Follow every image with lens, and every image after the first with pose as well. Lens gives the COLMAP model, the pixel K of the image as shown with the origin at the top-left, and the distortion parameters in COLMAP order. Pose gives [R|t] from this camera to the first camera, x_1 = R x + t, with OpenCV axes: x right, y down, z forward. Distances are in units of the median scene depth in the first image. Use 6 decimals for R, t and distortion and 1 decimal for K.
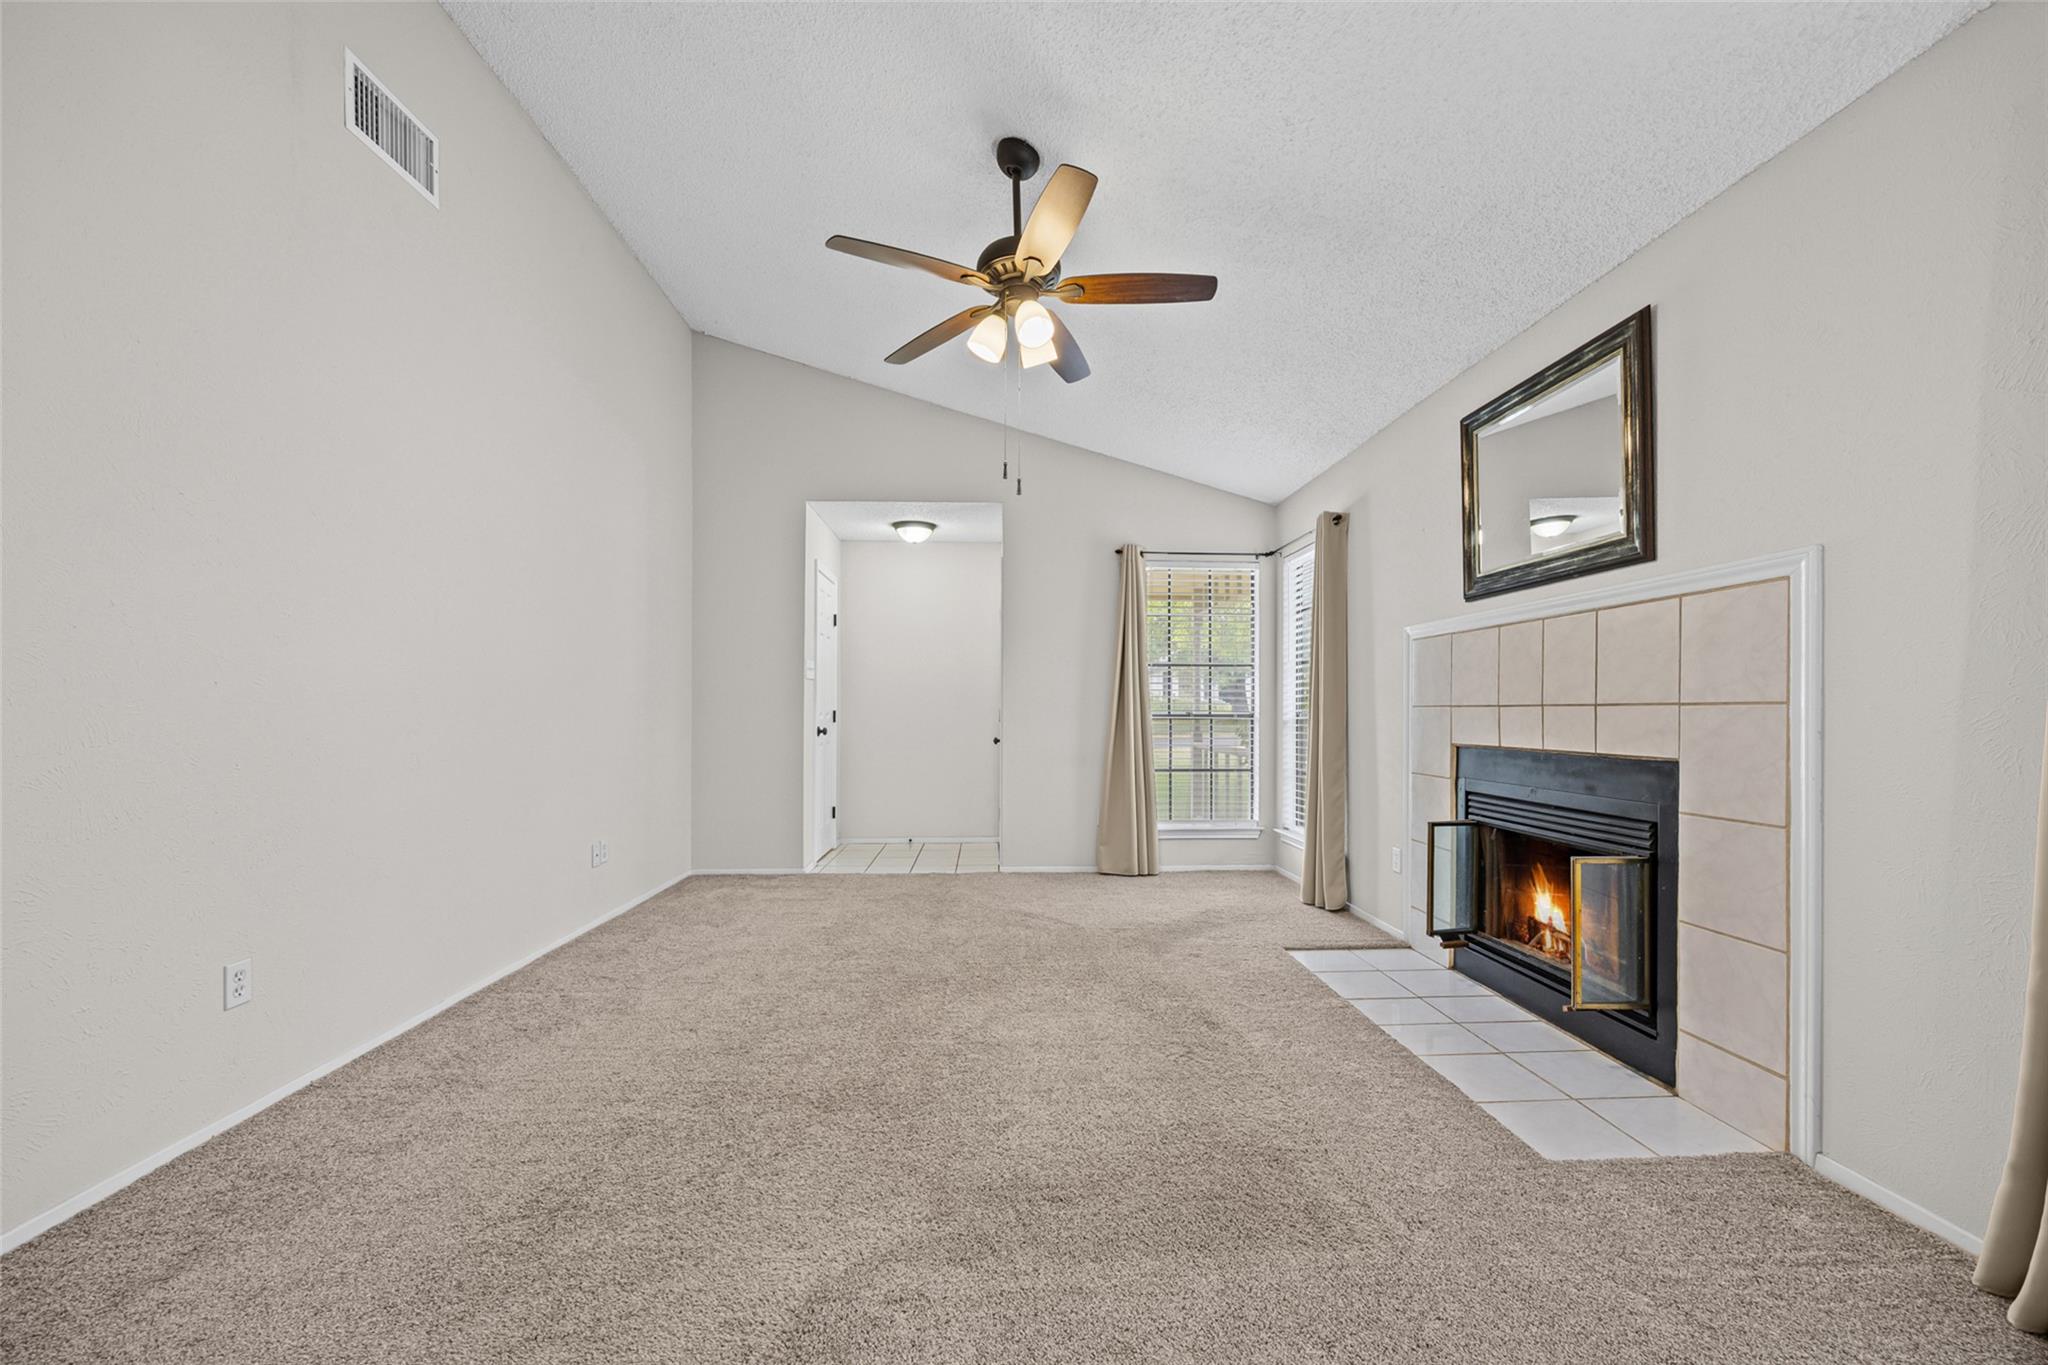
lens RADIAL K [[787.3, 0, 1026.7], [0, 787.3, 694.0], [0, 0, 1]] dist [-0.002040, 0.000169]
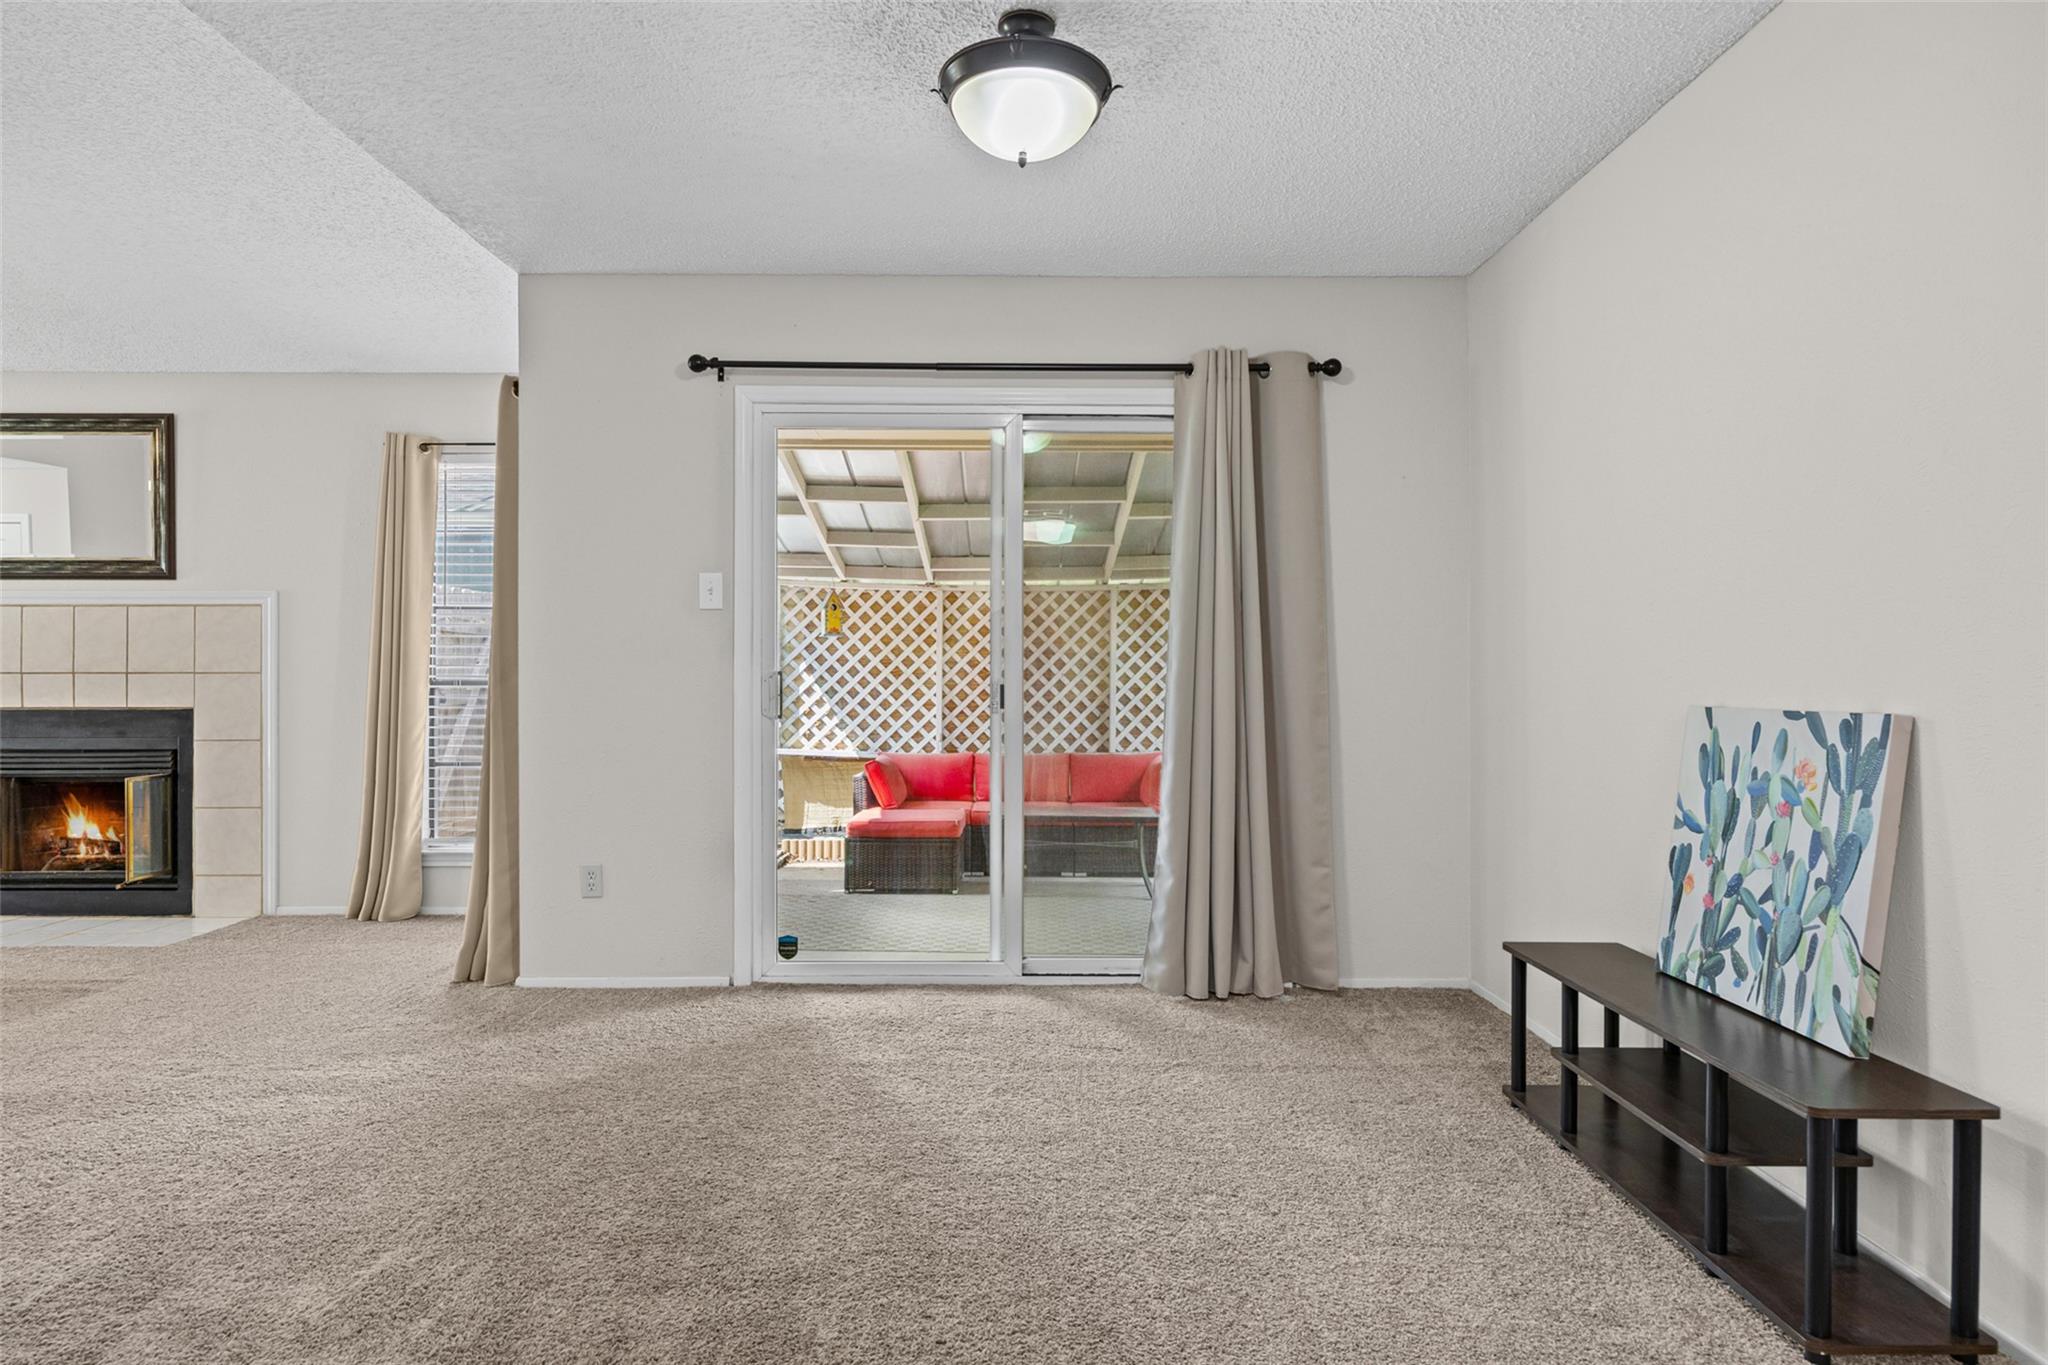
lens RADIAL K [[1126.7, 0, 1024.0], [0, 1126.7, 682.5], [0, 0, 1]] dist [-0.003617, -0.000488]
pose [[0.037086, -0.004928, 0.999300, -1.085364], [-0.021939, 0.999743, 0.005744, -0.013748], [-0.999071, -0.022137, 0.036968, -0.599498]]
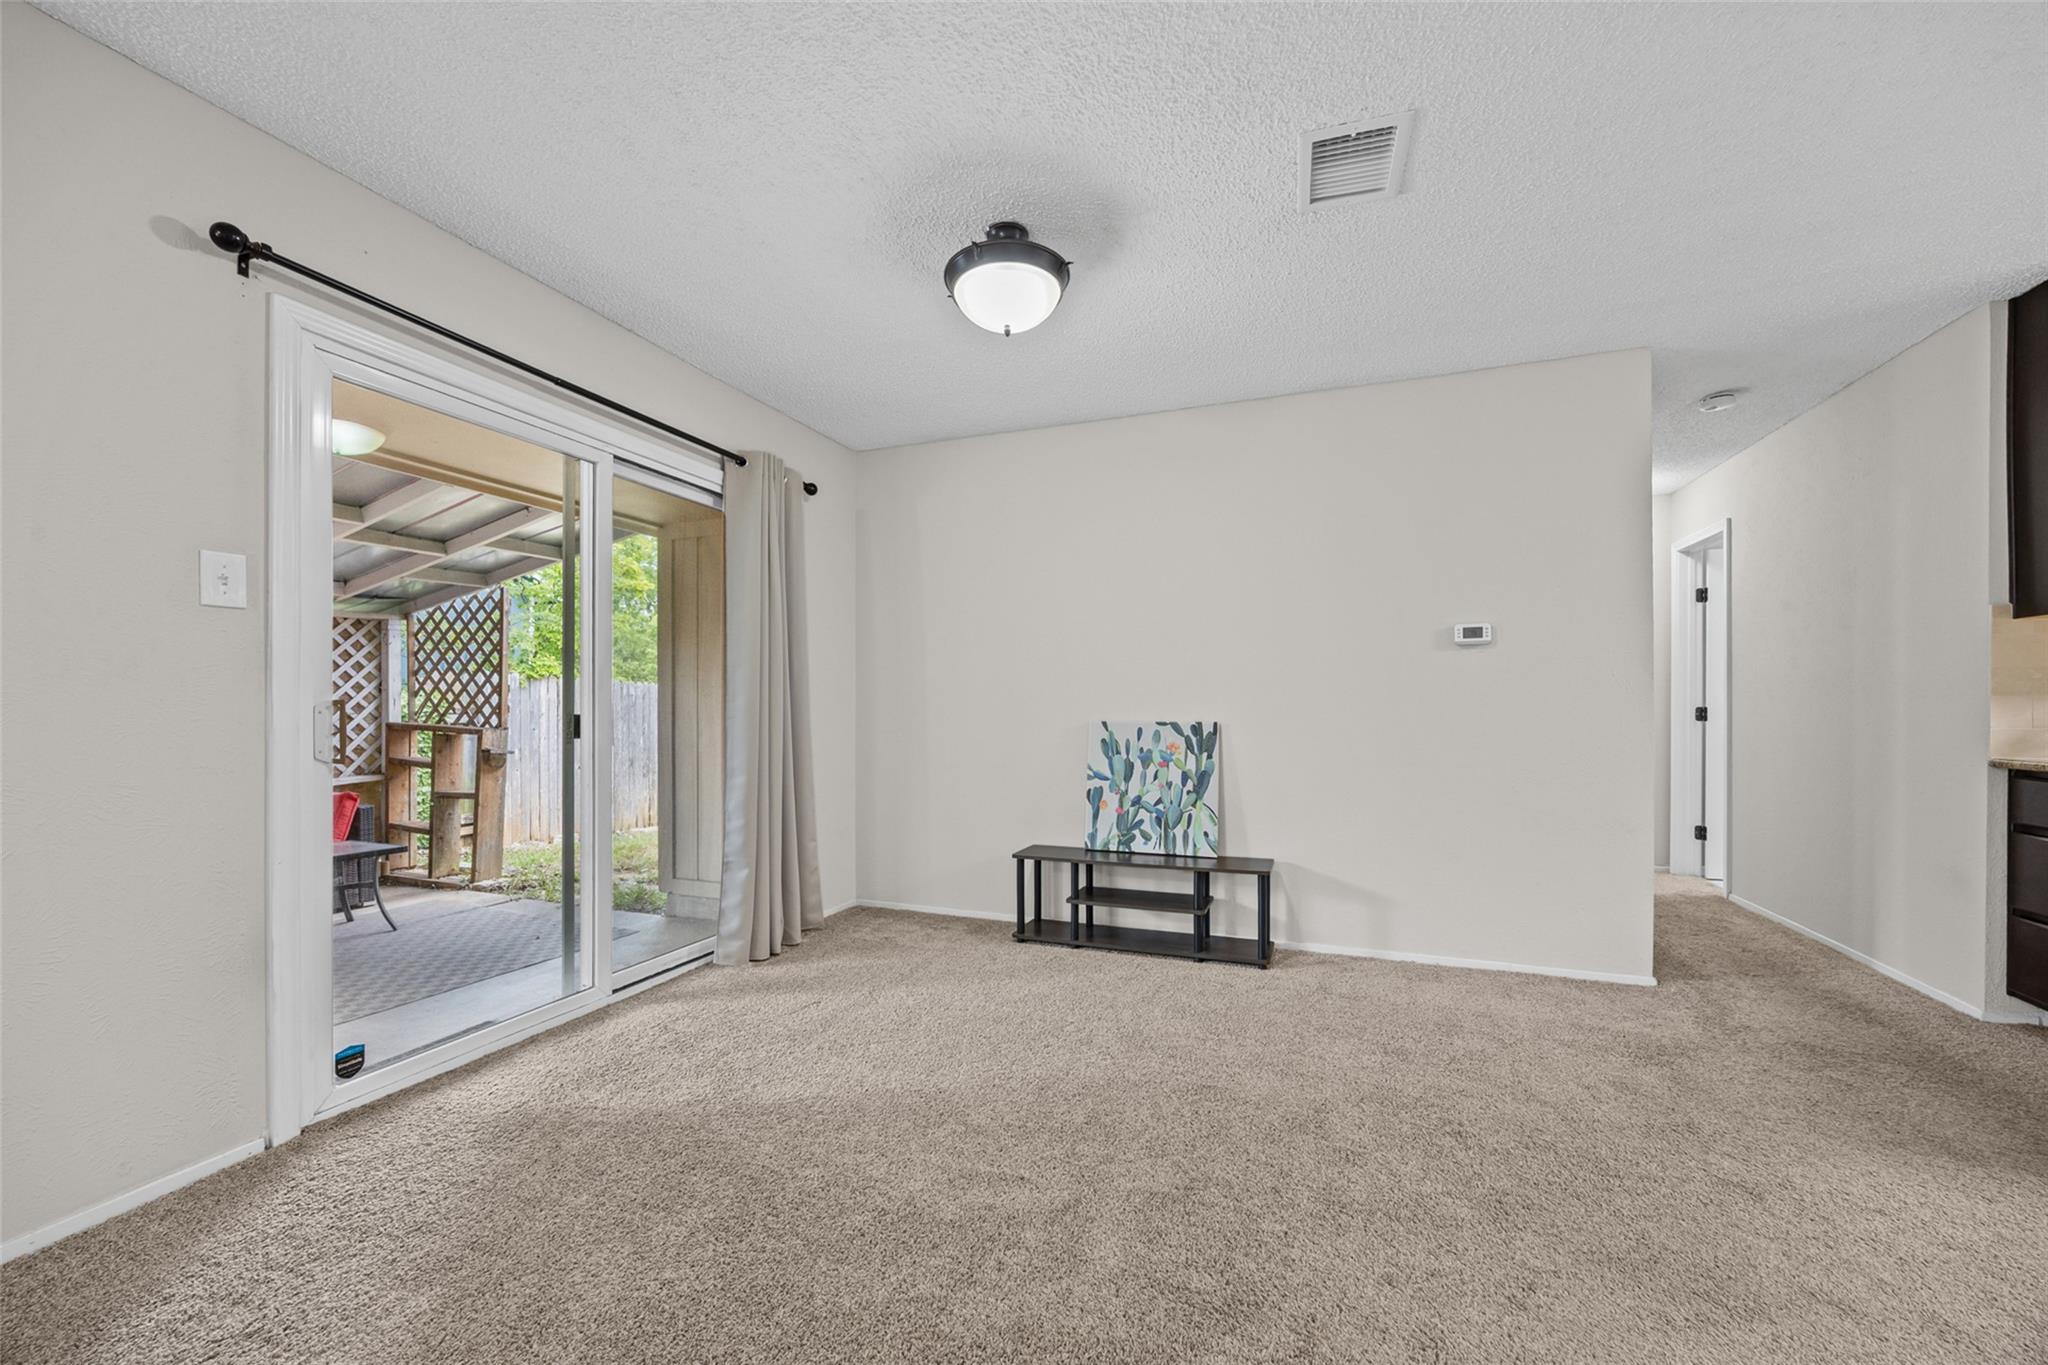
lens RADIAL K [[778.8, 0, 1027.7], [0, 778.8, 710.1], [0, 0, 1]] dist [-0.001667, -0.000031]
pose [[-0.916646, -0.002723, 0.399690, -0.591215], [-0.009917, 0.999824, -0.015932, 0.001835], [-0.399576, -0.018568, -0.916512, 0.147079]]
